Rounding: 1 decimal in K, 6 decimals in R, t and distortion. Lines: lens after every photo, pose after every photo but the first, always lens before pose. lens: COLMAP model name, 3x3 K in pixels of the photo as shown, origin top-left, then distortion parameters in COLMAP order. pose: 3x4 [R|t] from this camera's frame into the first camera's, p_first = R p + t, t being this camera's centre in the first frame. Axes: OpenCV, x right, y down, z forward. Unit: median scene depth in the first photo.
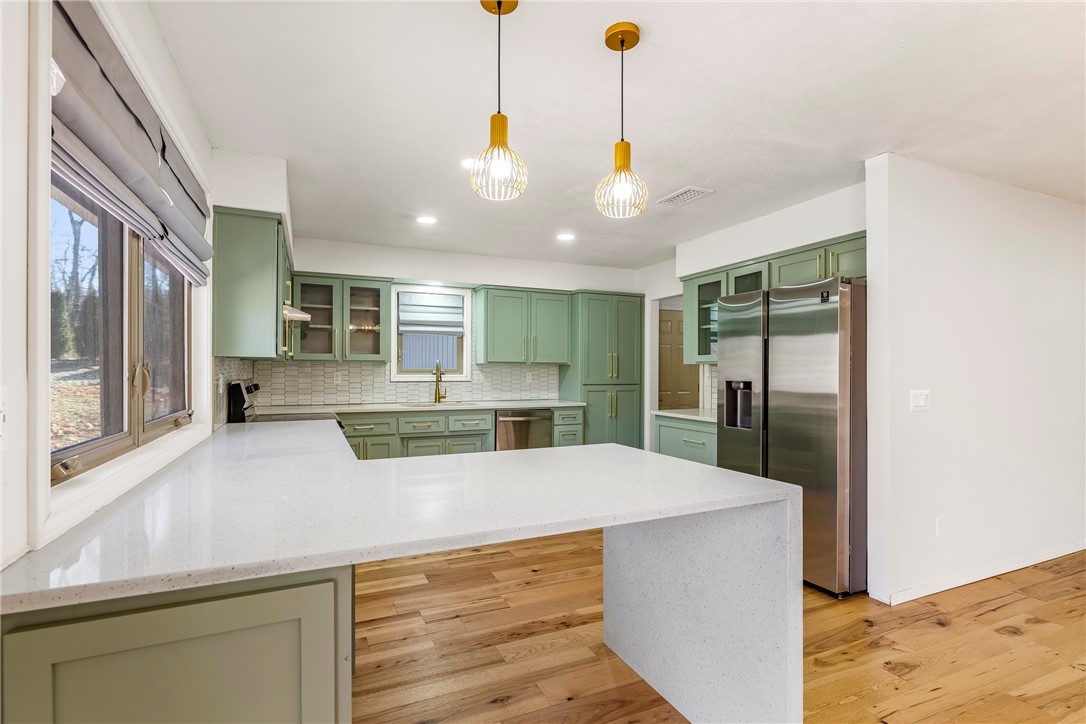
lens RADIAL K [[519.8, 0, 551.0], [0, 519.8, 368.5], [0, 0, 1]] dist [0.001554, 0.000775]
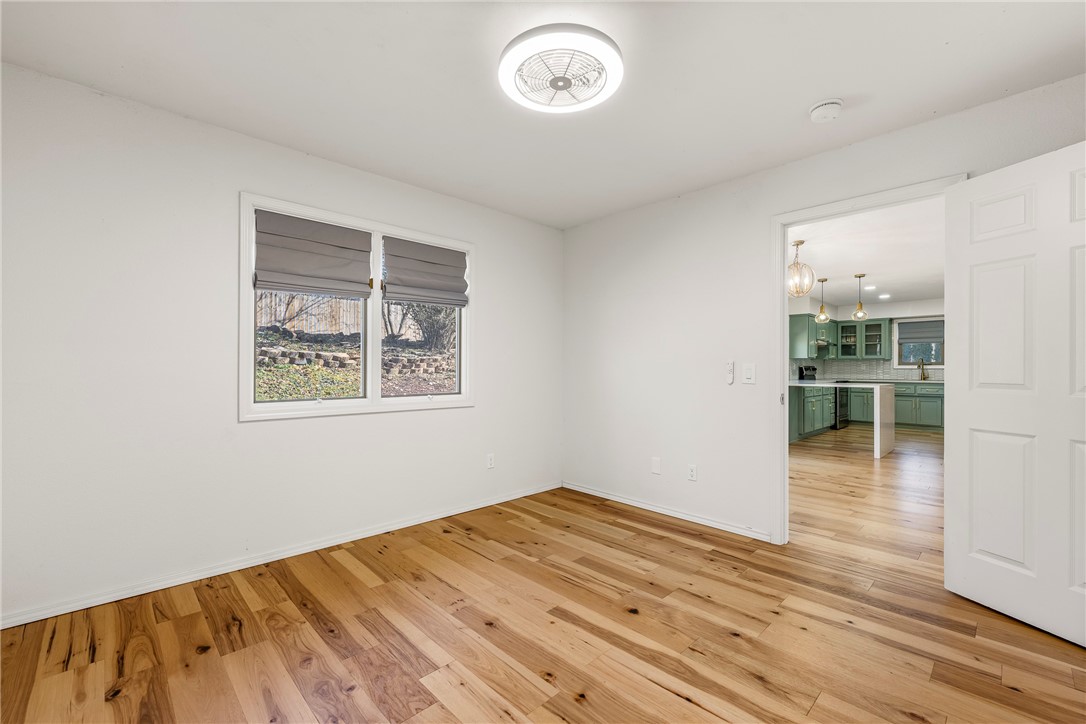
lens RADIAL K [[457.4, 0, 540.3], [0, 457.4, 363.5], [0, 0, 1]] dist [-0.000434, -0.000018]
pose [[0.320939, -0.011026, -0.947036, 0.908314], [0.004421, 0.999939, -0.010144, 0.017280], [0.947090, -0.000931, 0.320968, -0.826877]]
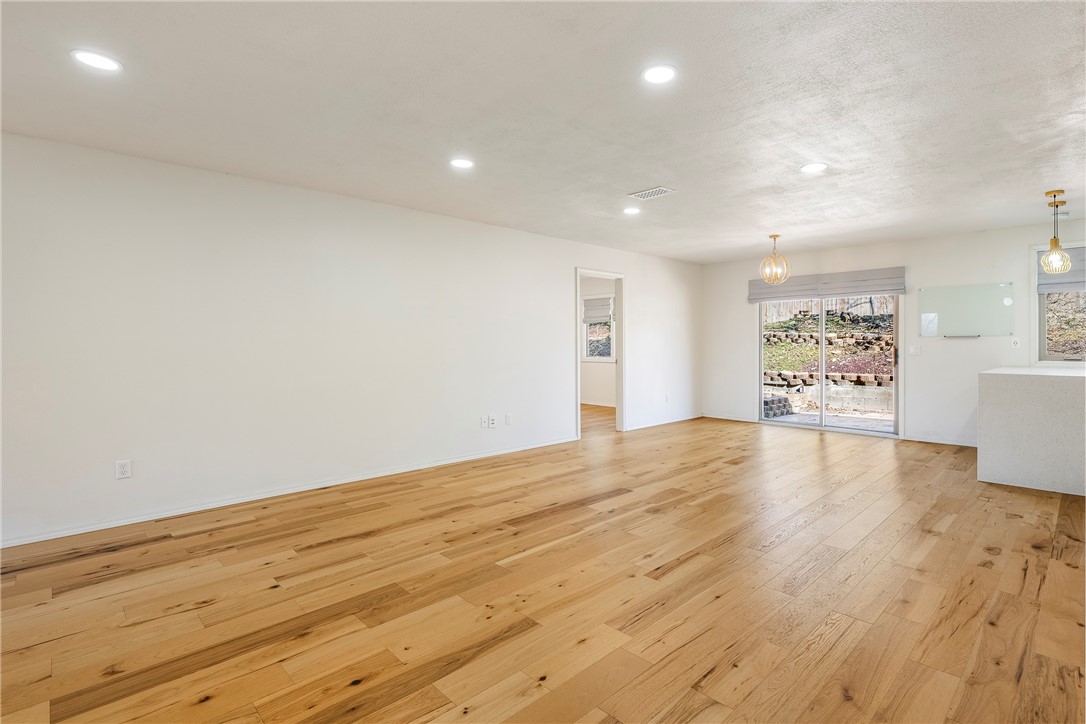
lens RADIAL K [[518.4, 0, 587.9], [0, 518.4, 338.6], [0, 0, 1]] dist [-0.004293, -0.000953]
pose [[-0.934133, -0.005507, -0.356884, 1.017584], [0.000456, 0.999862, -0.016620, 0.021562], [0.356926, -0.015688, -0.934001, 0.826371]]
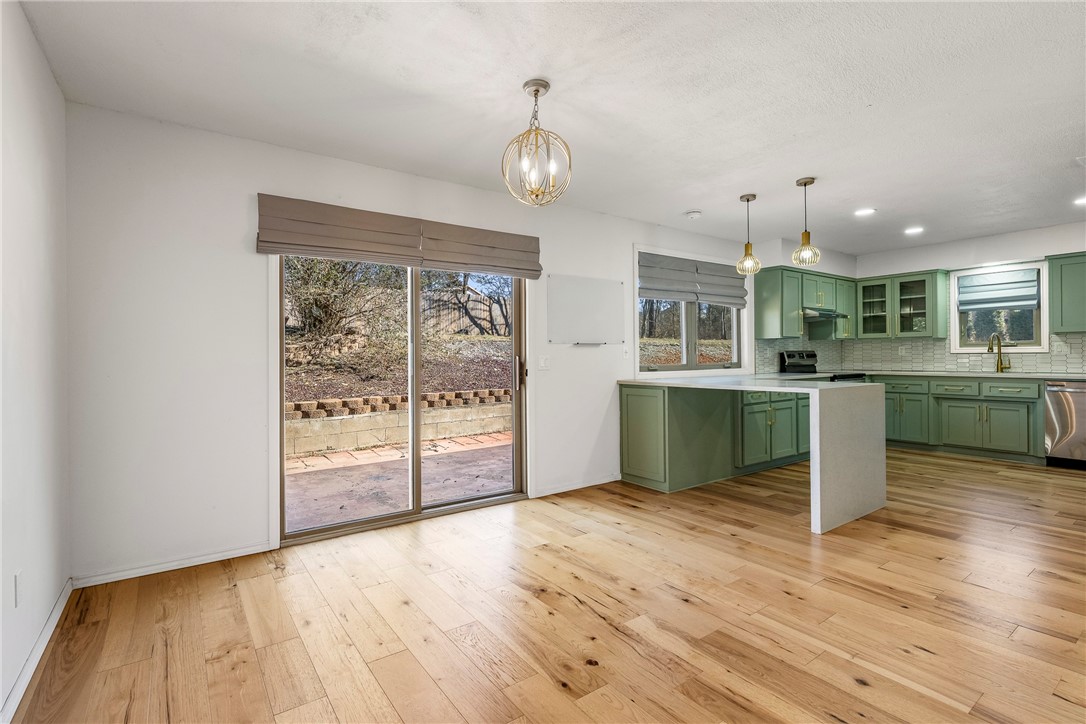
lens RADIAL K [[499.5, 0, 523.3], [0, 499.5, 354.5], [0, 0, 1]] dist [-0.005547, 0.000227]
pose [[0.162402, -0.008708, -0.986686, 0.666836], [0.015858, 0.999855, -0.006214, 0.019395], [0.986597, -0.014638, 0.162517, -0.156861]]
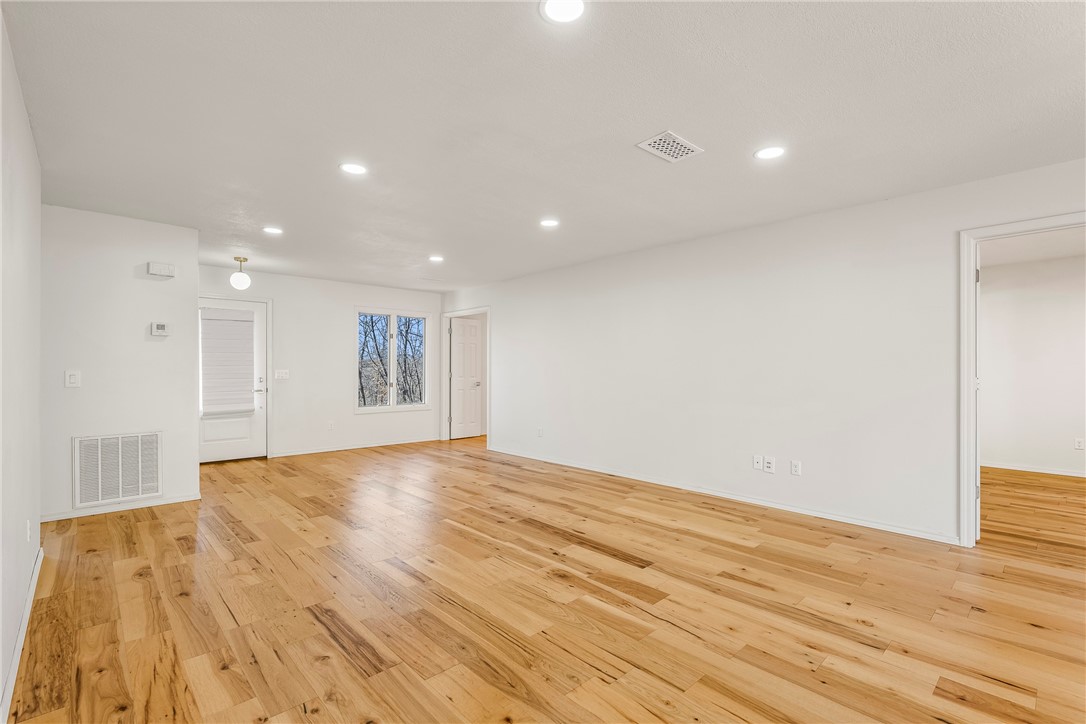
lens RADIAL K [[499.5, 0, 542.2], [0, 499.5, 367.1], [0, 0, 1]] dist [-0.005547, 0.000227]
pose [[-0.306431, -0.002731, 0.951889, 0.188533], [-0.009723, 0.999953, -0.000261, 0.015095], [-0.951843, -0.009335, -0.306443, 0.400972]]
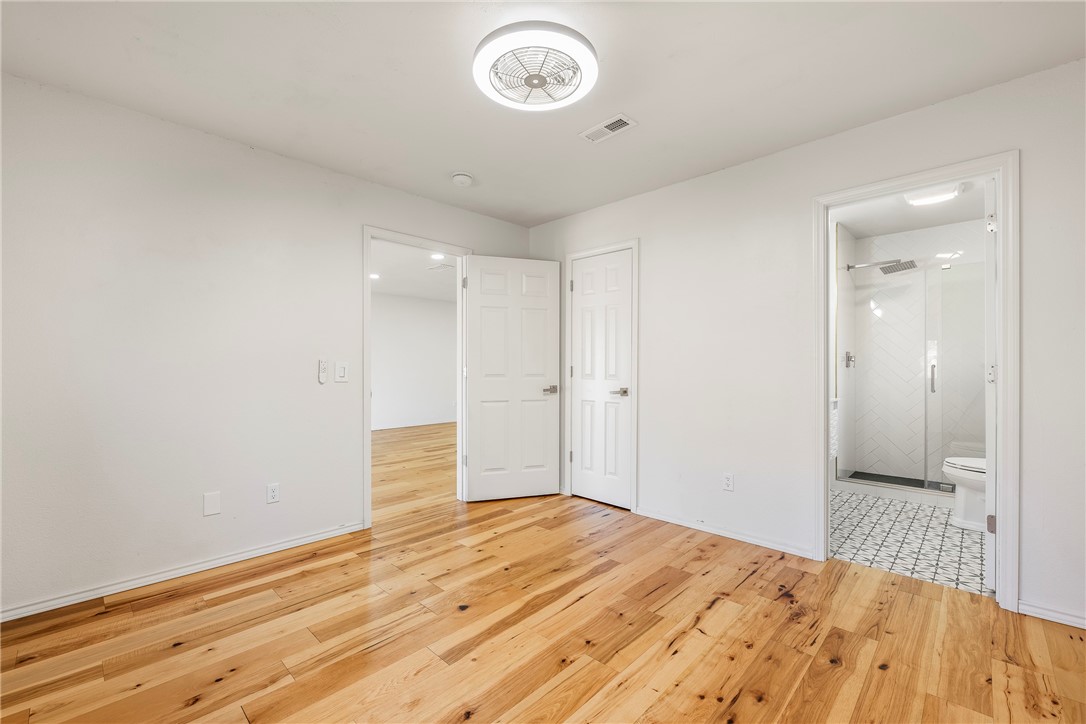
lens RADIAL K [[457.4, 0, 543.7], [0, 457.4, 372.2], [0, 0, 1]] dist [-0.000434, -0.000018]
pose [[0.931466, -0.007682, 0.363747, 0.472053], [0.000647, 0.999810, 0.019459, 0.015319], [-0.363828, -0.017890, 0.931294, -1.019302]]
